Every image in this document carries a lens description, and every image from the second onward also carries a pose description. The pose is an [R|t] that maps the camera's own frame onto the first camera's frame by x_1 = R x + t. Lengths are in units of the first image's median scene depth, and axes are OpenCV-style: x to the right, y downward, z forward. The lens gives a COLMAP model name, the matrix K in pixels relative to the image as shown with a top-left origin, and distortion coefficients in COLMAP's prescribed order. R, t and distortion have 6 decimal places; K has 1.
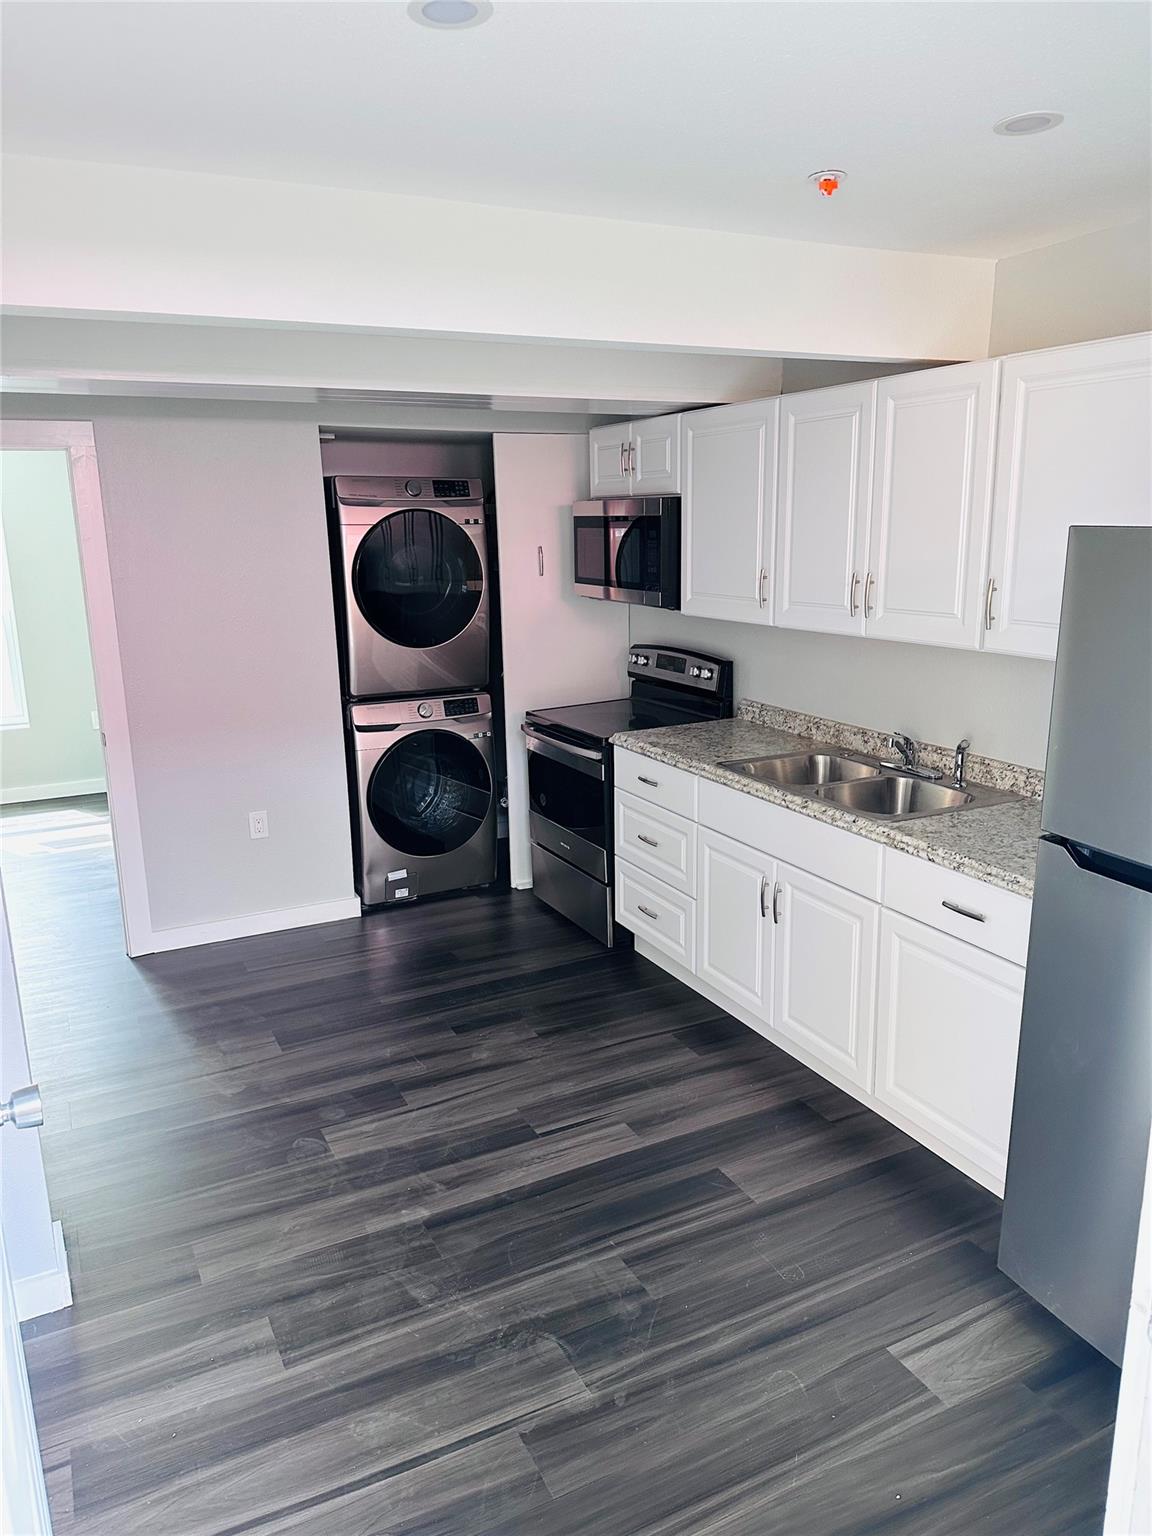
lens RADIAL K [[1068.6, 0, 576.9], [0, 1068.6, 771.3], [0, 0, 1]] dist [0.008300, 0.000227]
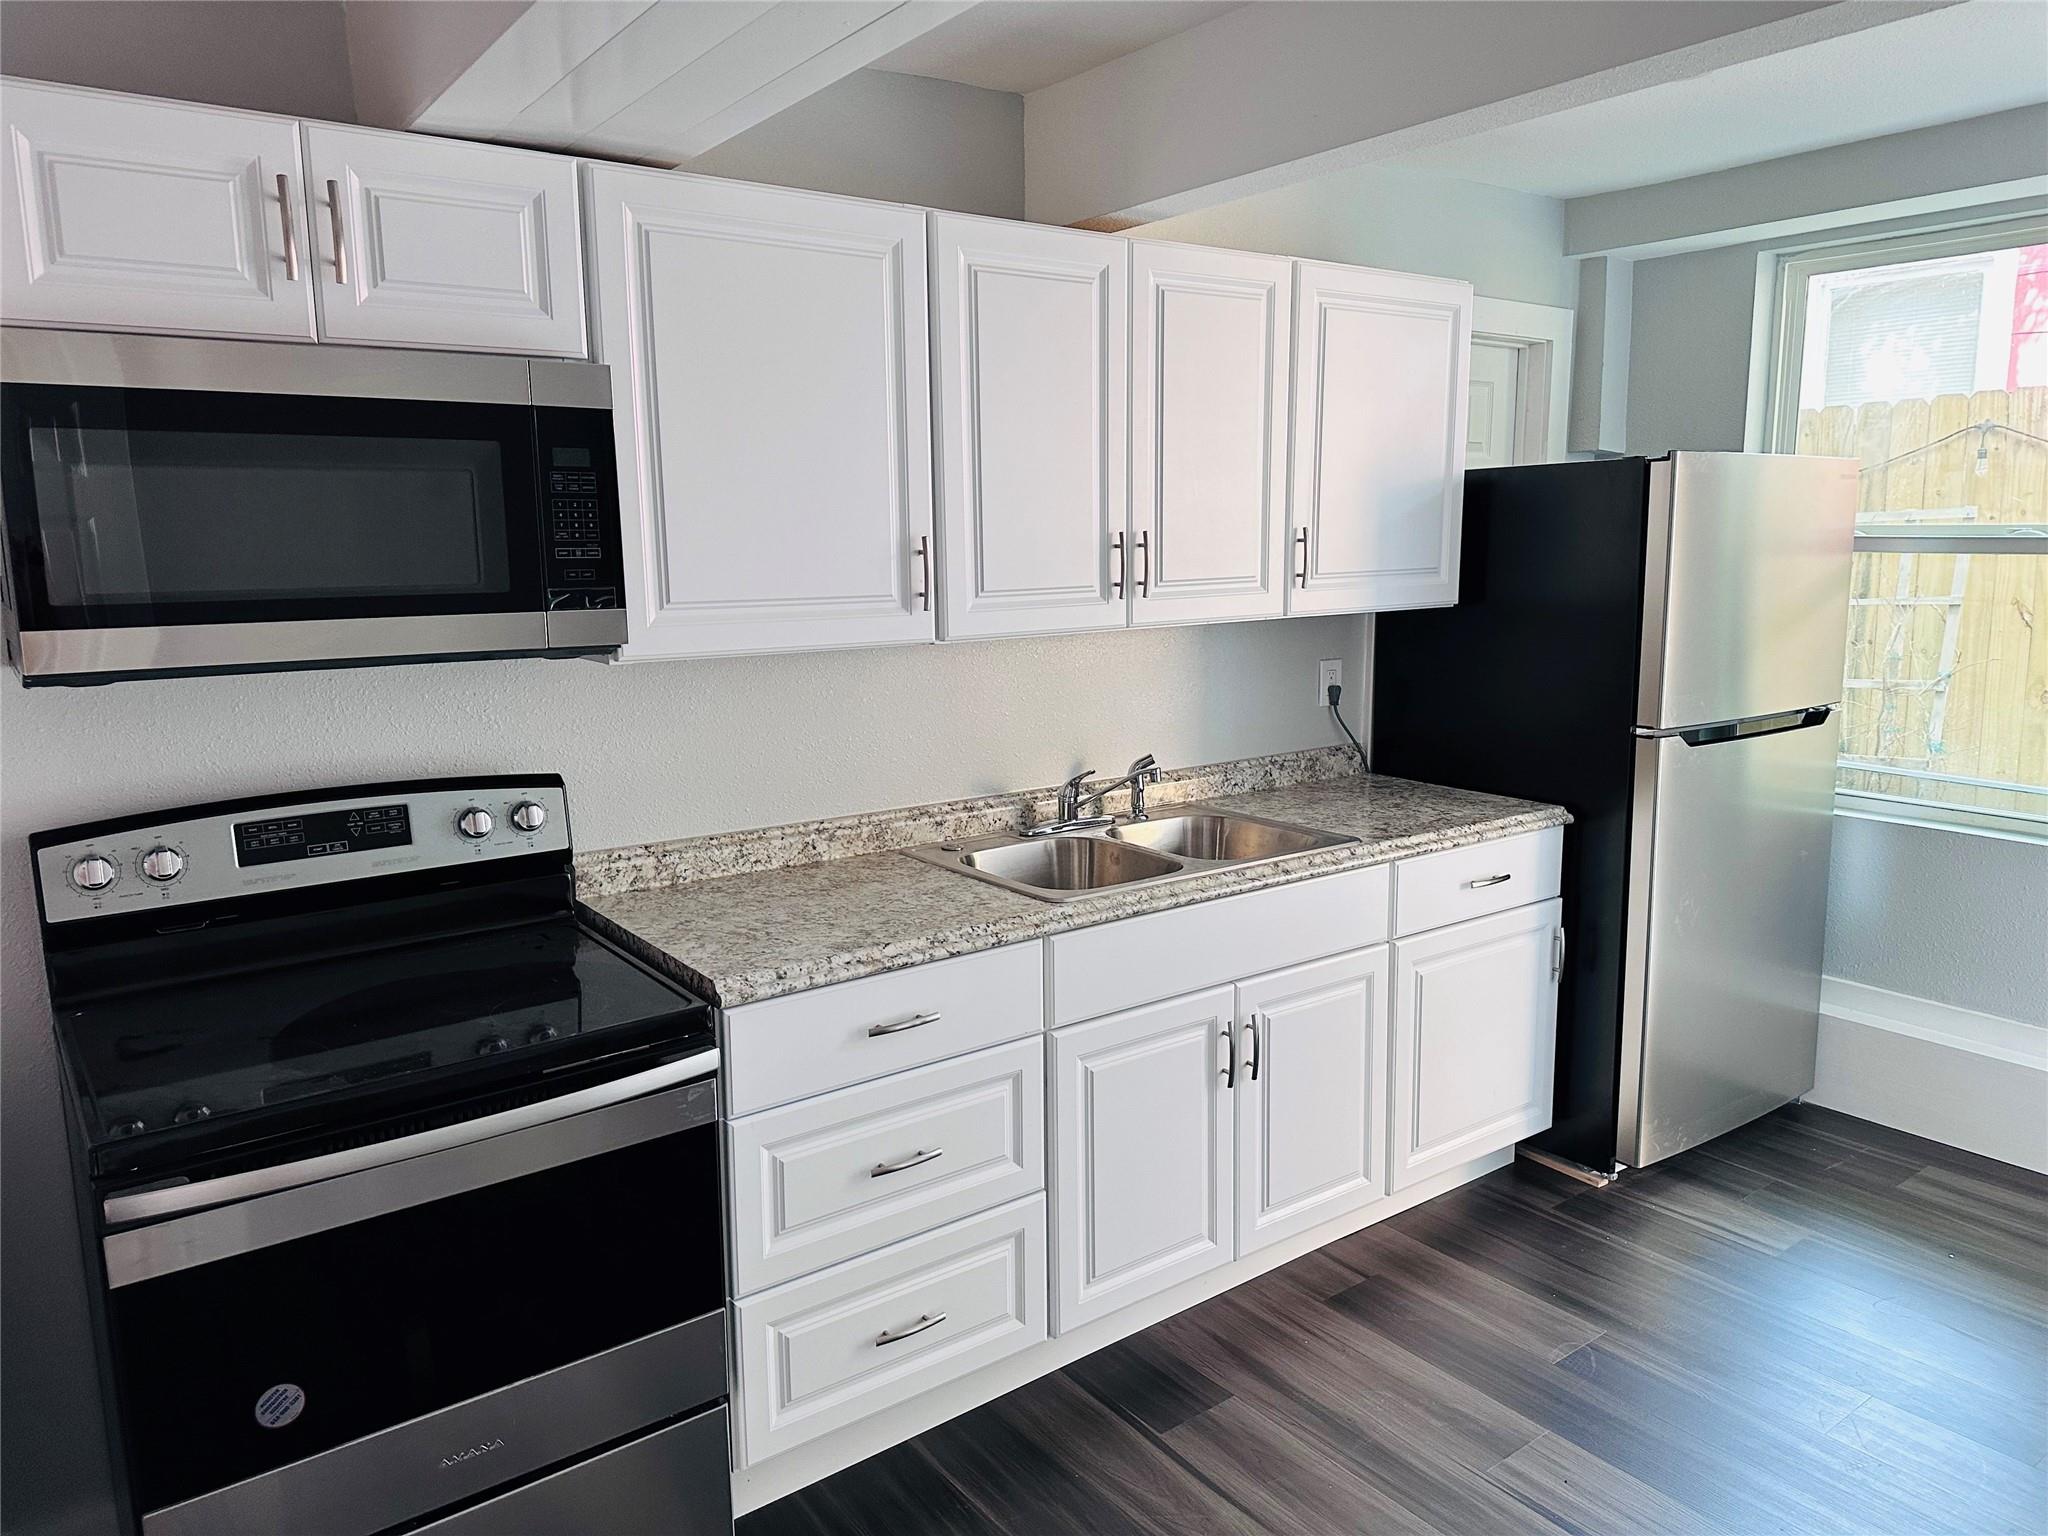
lens RADIAL K [[1424.8, 0, 1024.2], [0, 1424.8, 761.3], [0, 0, 1]] dist [0.008300, 0.000227]
pose [[-0.167924, -0.134274, 0.976612, -0.470881], [0.242154, 0.954708, 0.172900, -0.172570], [-0.955596, 0.265524, -0.127804, 0.963713]]
